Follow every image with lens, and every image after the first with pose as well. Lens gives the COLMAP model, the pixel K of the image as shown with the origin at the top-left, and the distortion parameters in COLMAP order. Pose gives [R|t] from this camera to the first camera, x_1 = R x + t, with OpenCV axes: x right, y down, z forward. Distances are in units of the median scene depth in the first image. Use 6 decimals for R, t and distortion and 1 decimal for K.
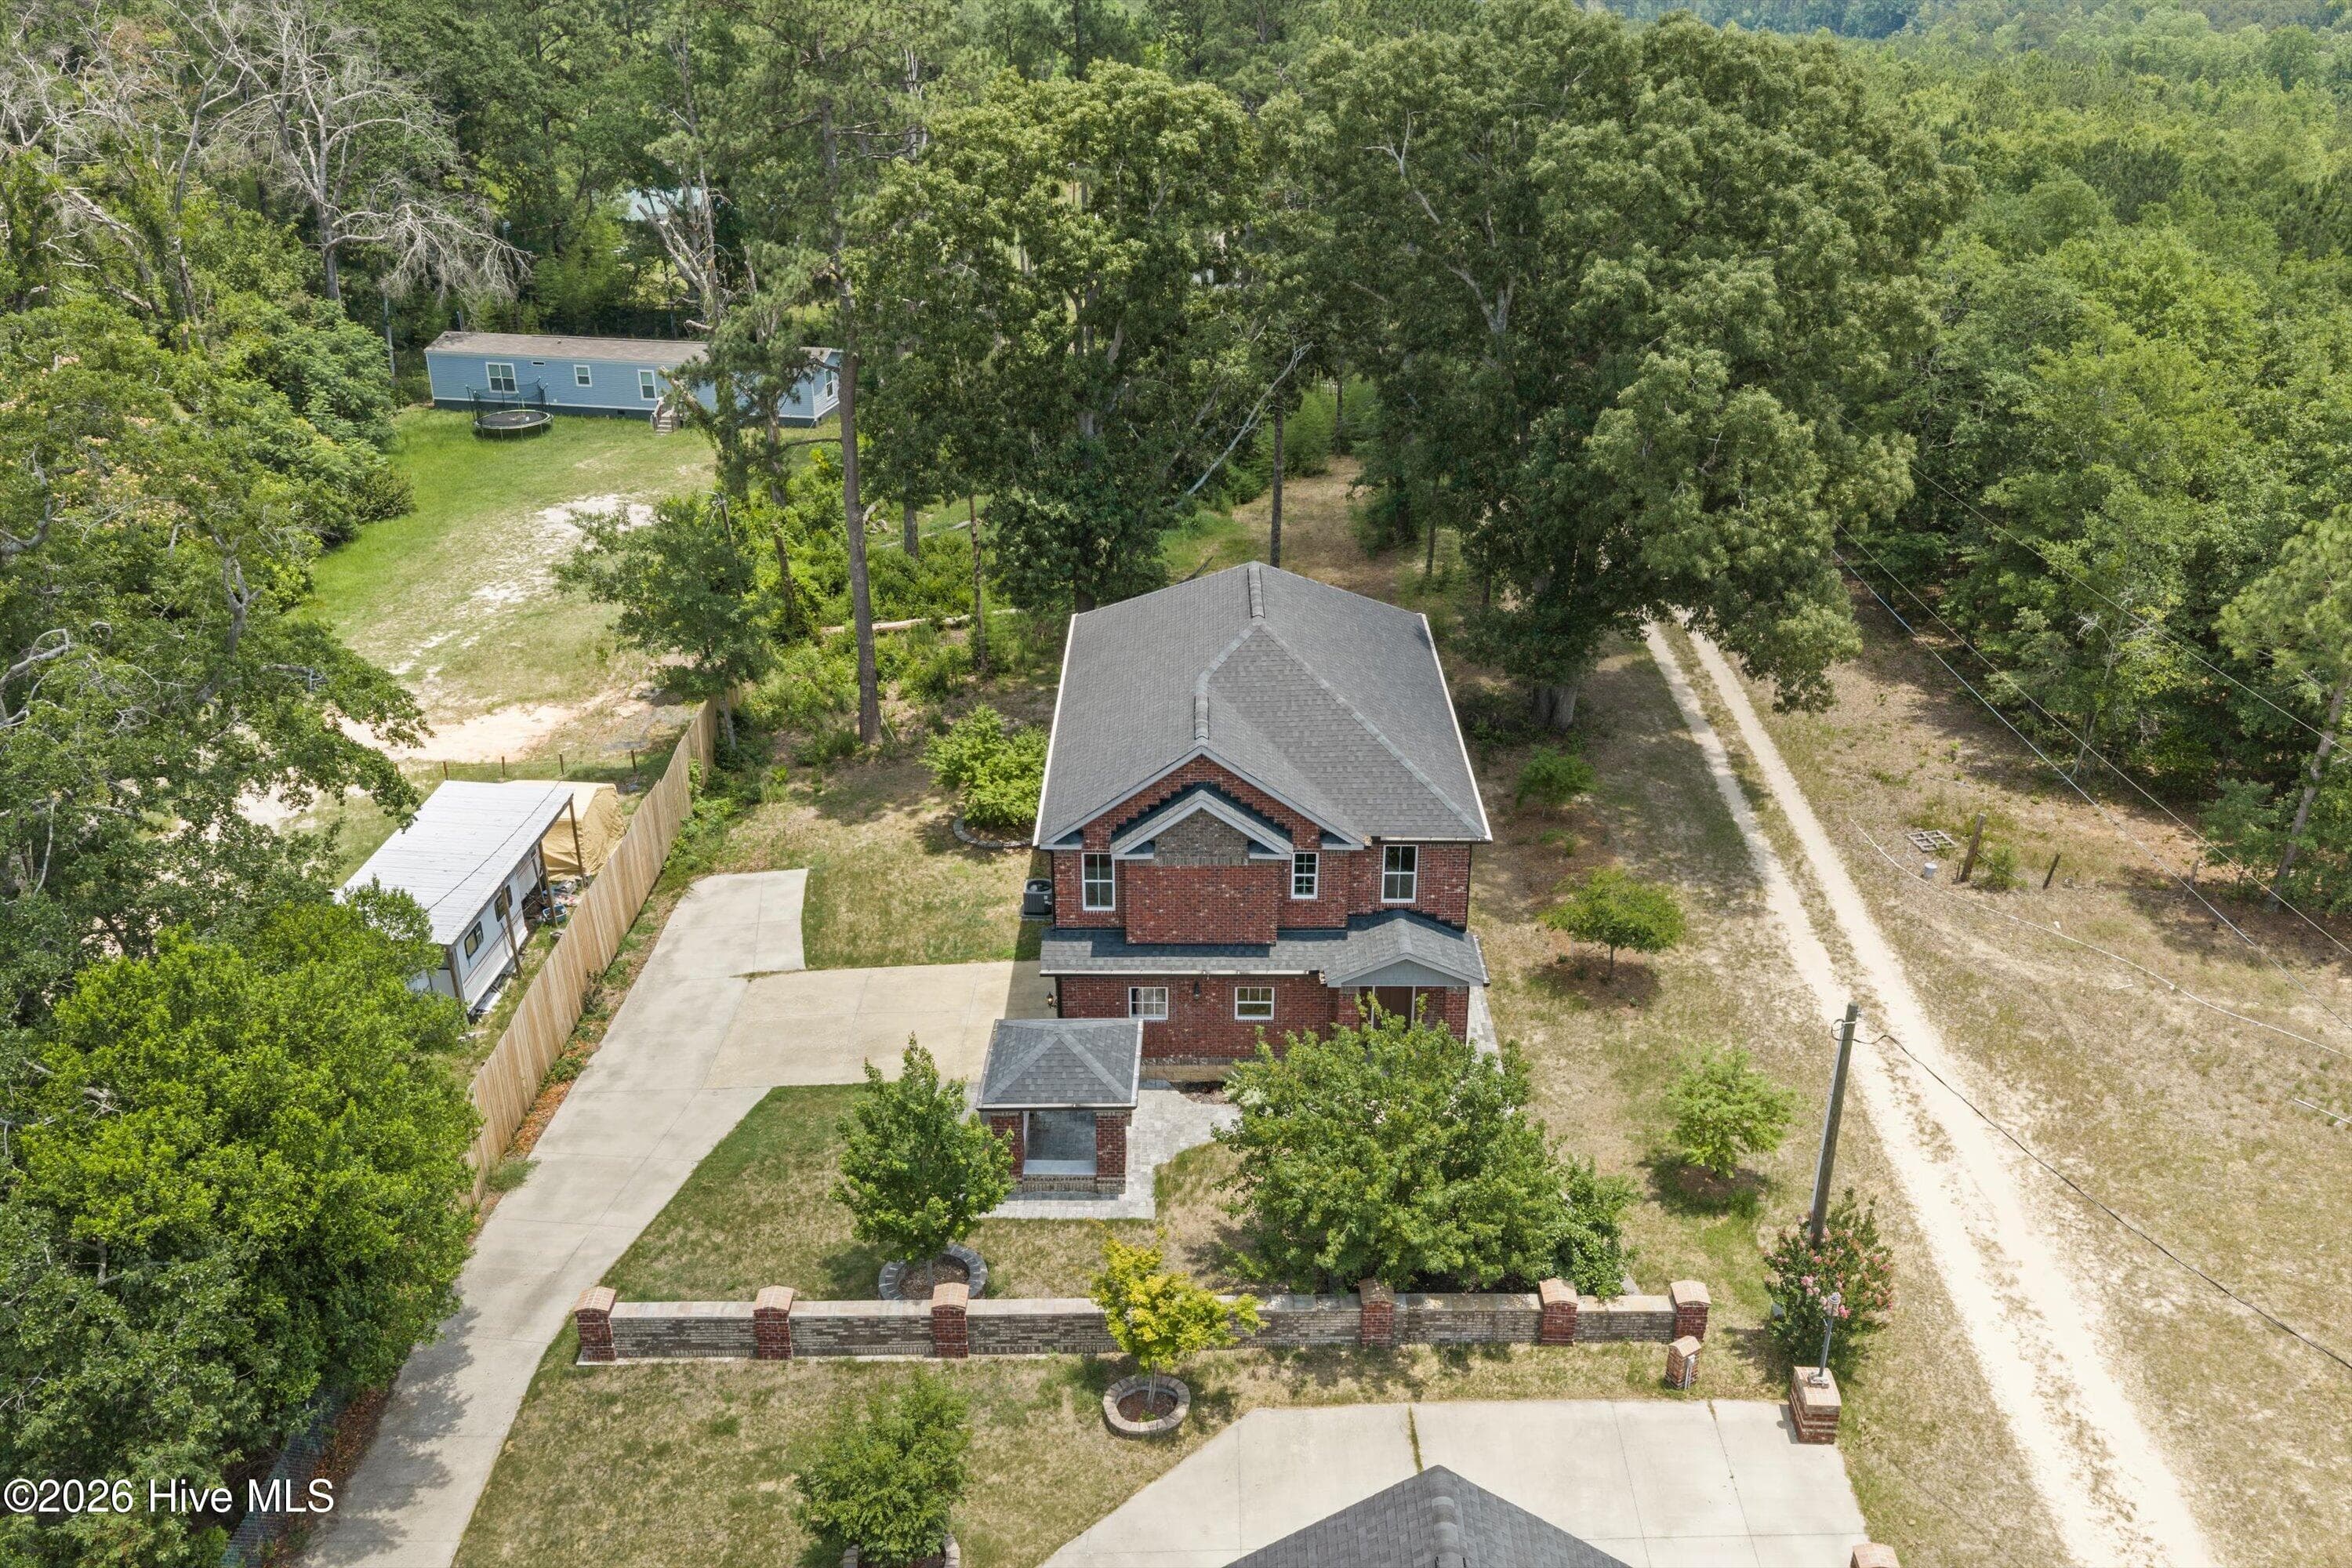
lens RADIAL K [[1958.0, 0, 1179.7], [0, 1958.0, 799.2], [0, 0, 1]] dist [-0.002291, -0.007854]
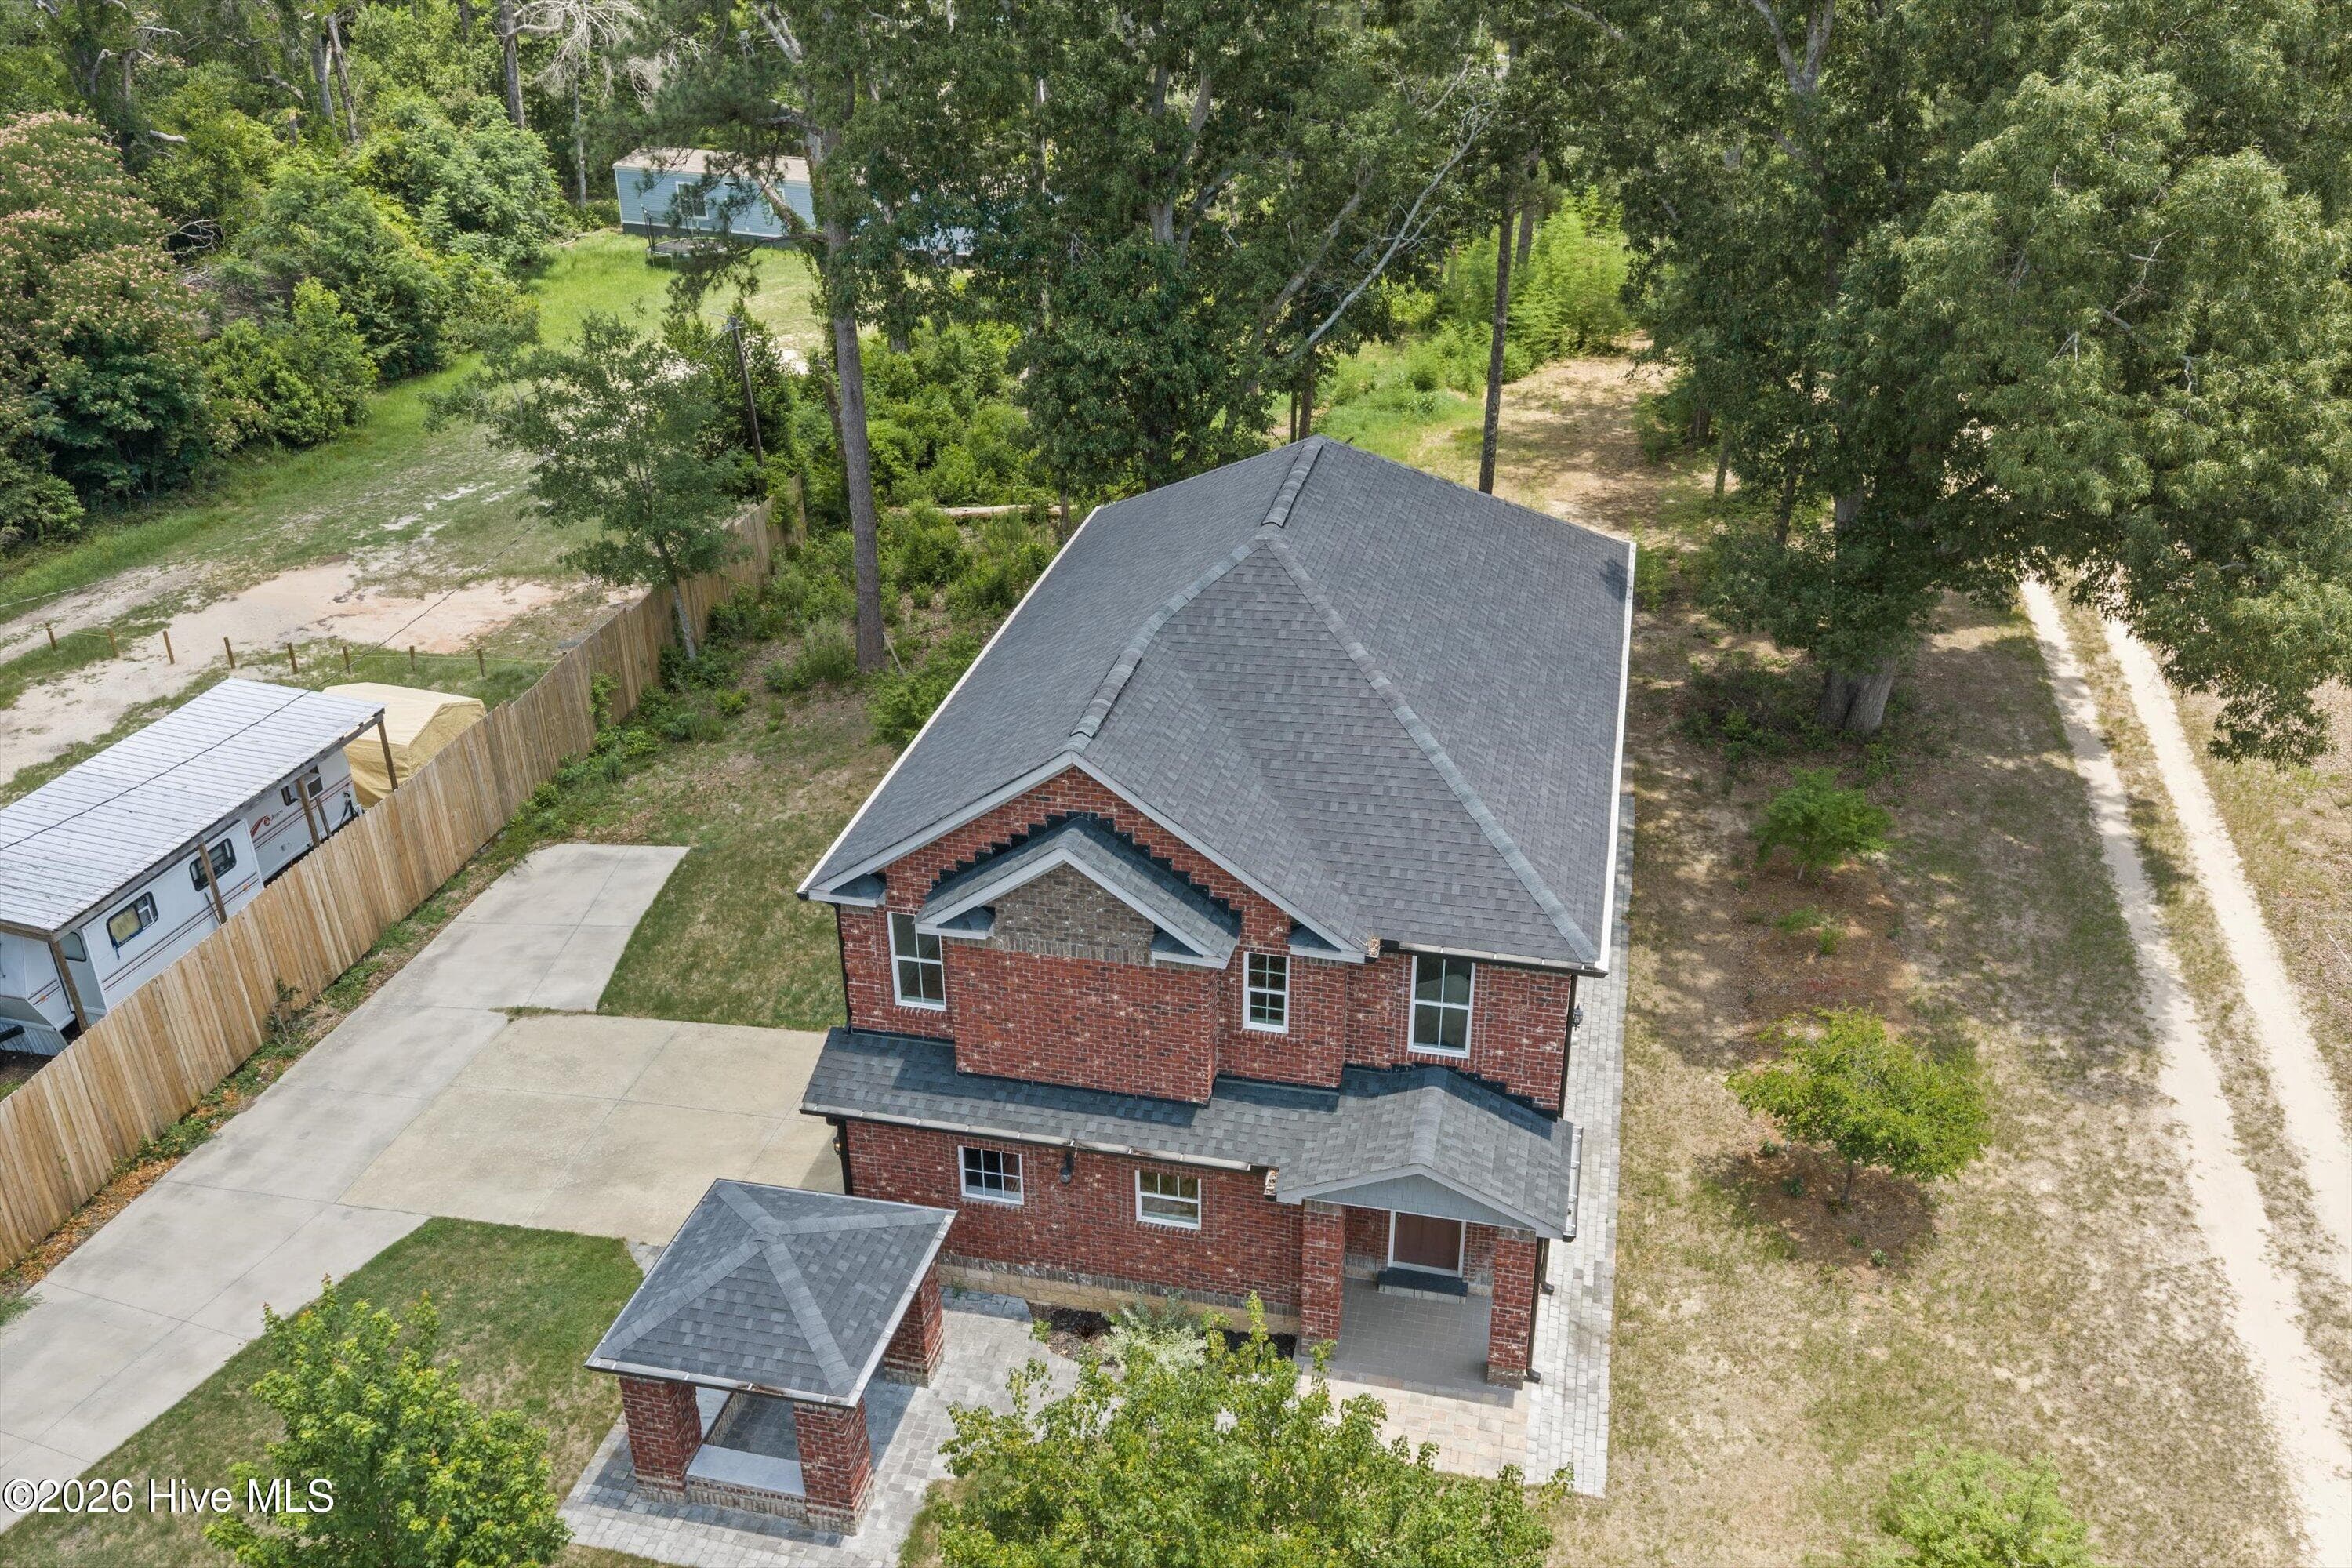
lens RADIAL K [[1958.0, 0, 1179.7], [0, 1958.0, 799.2], [0, 0, 1]] dist [-0.002291, -0.007854]
pose [[0.977065, 0.095408, -0.190369, 0.125439], [-0.086182, 0.994694, 0.056187, -0.040222], [0.194720, -0.038492, 0.980103, 0.399786]]
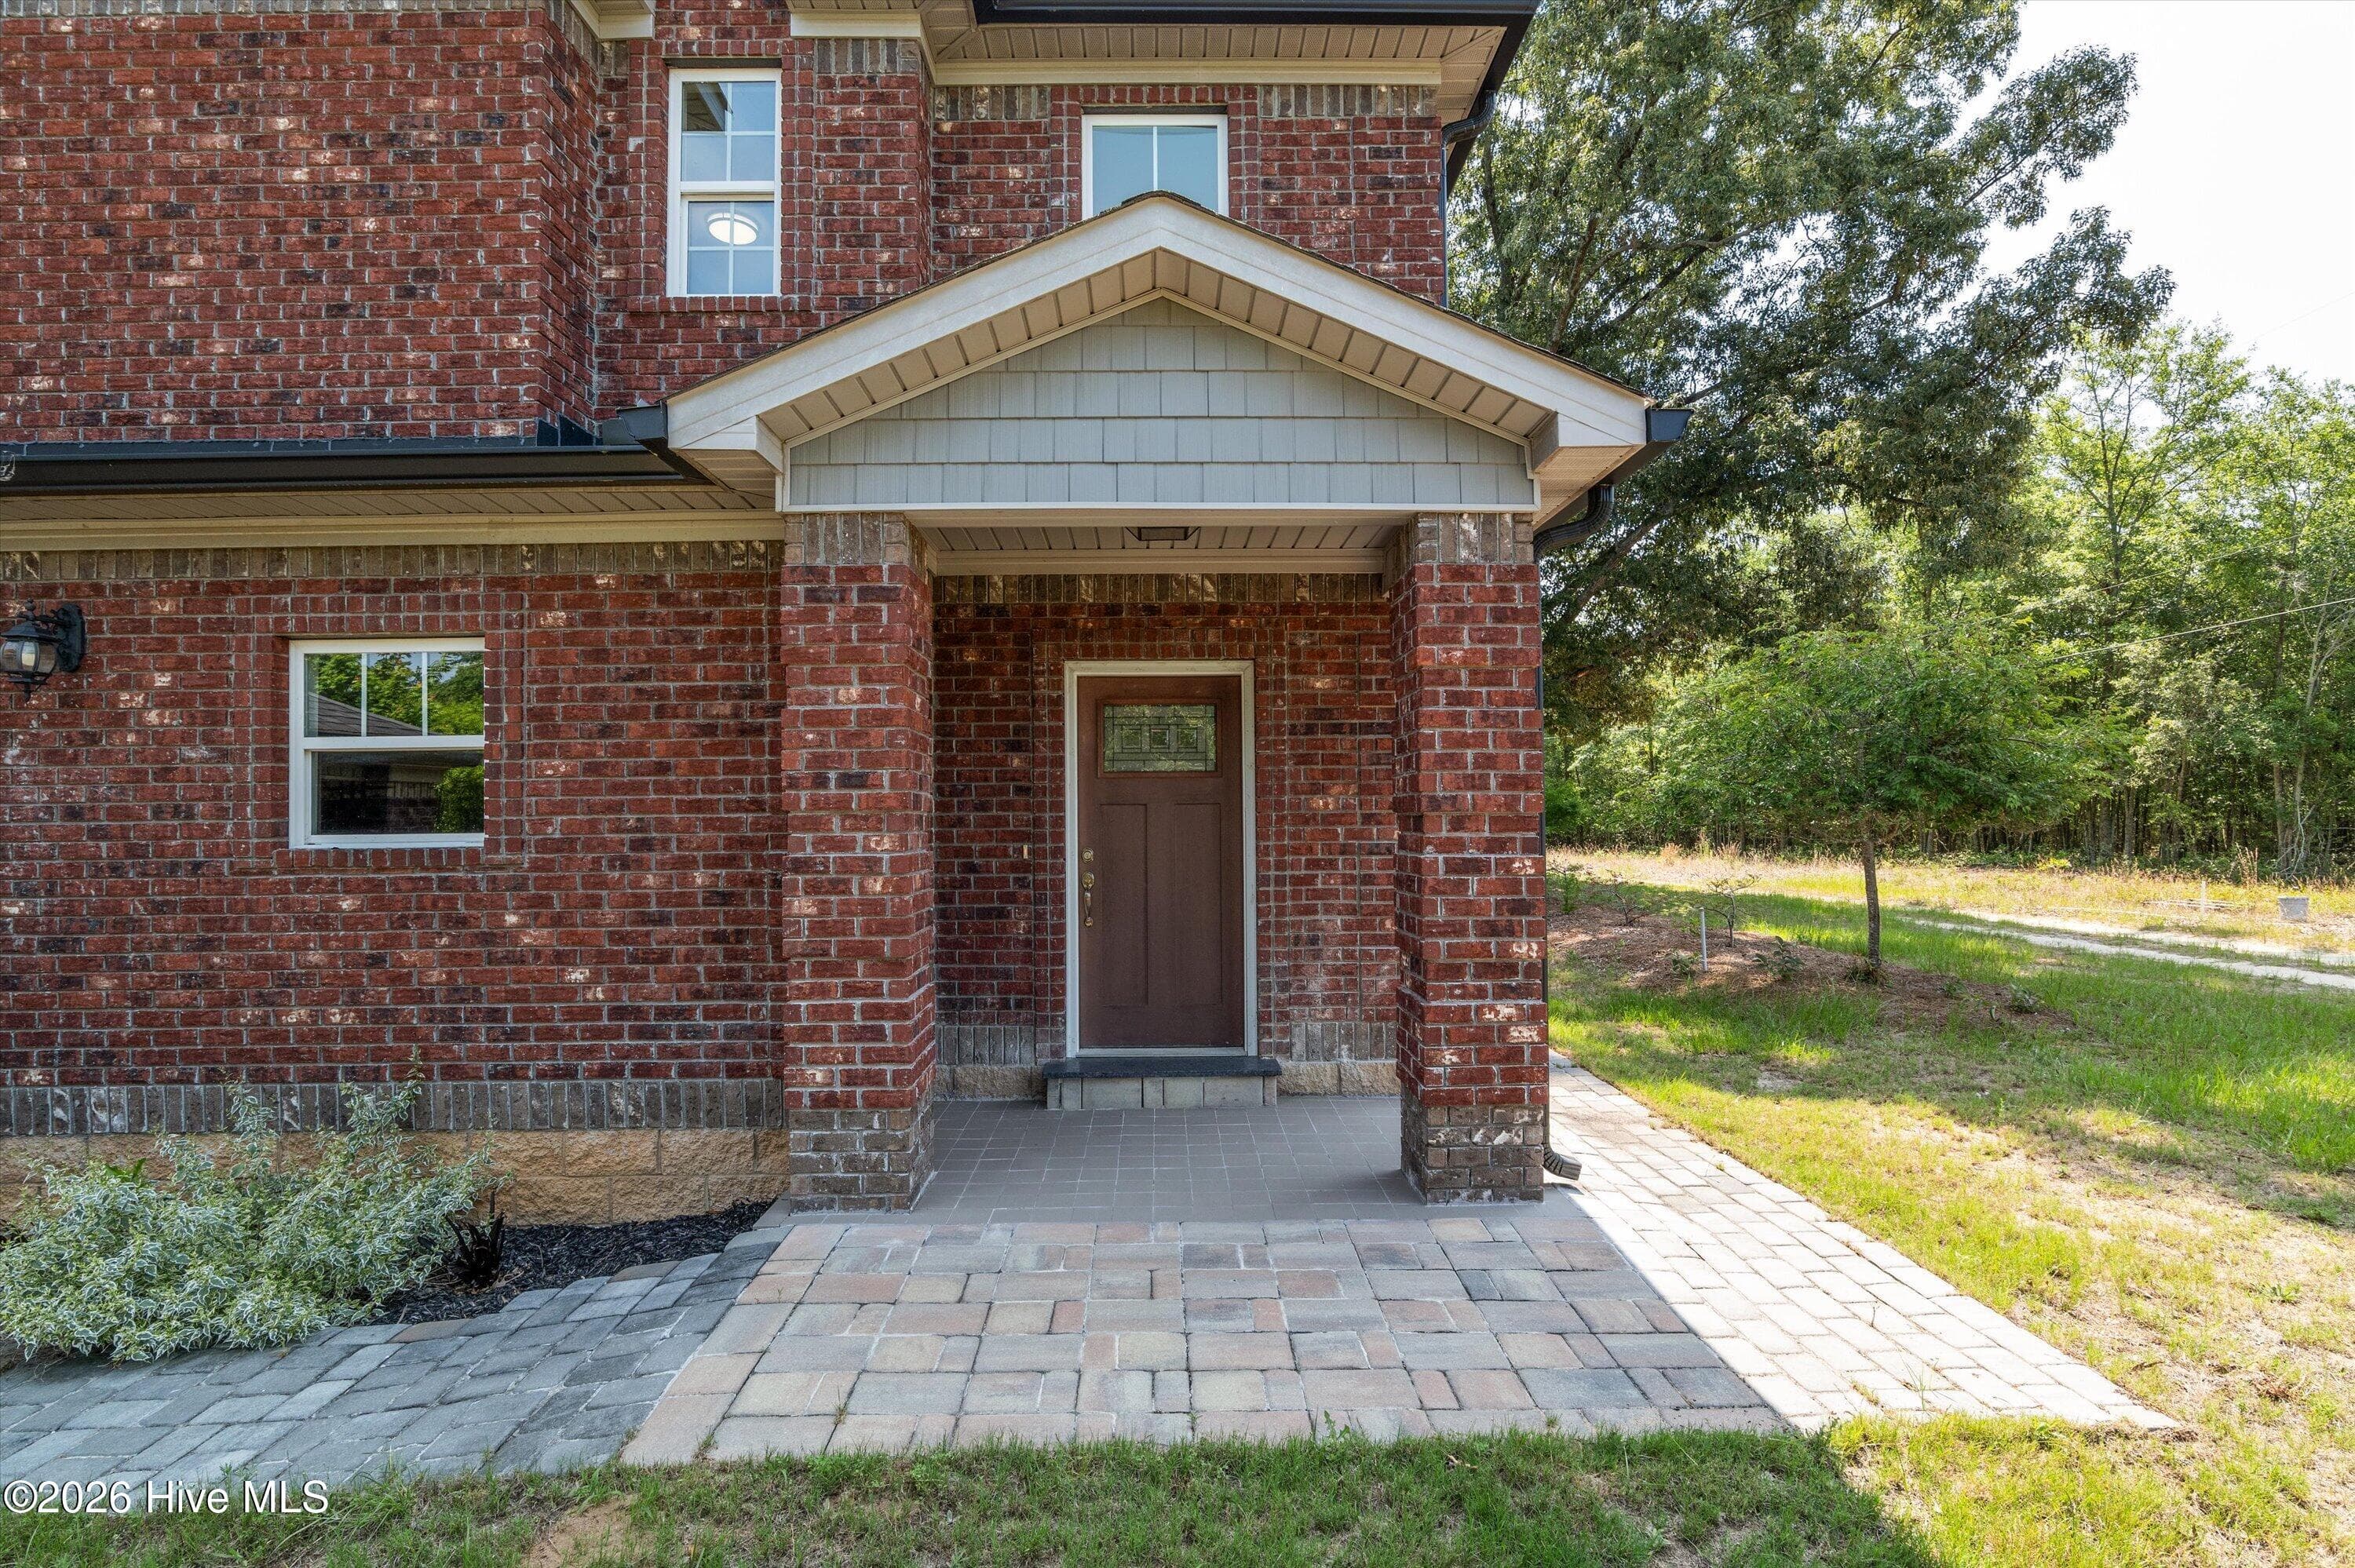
lens RADIAL K [[1094.7, 0, 1183.3], [0, 1094.7, 791.2], [0, 0, 1]] dist [-0.015148, -0.000061]
pose [[0.999408, -0.002082, 0.034338, 0.100017], [0.016872, 0.899539, -0.436515, 0.136719], [-0.029979, 0.436836, 0.899041, 0.809592]]
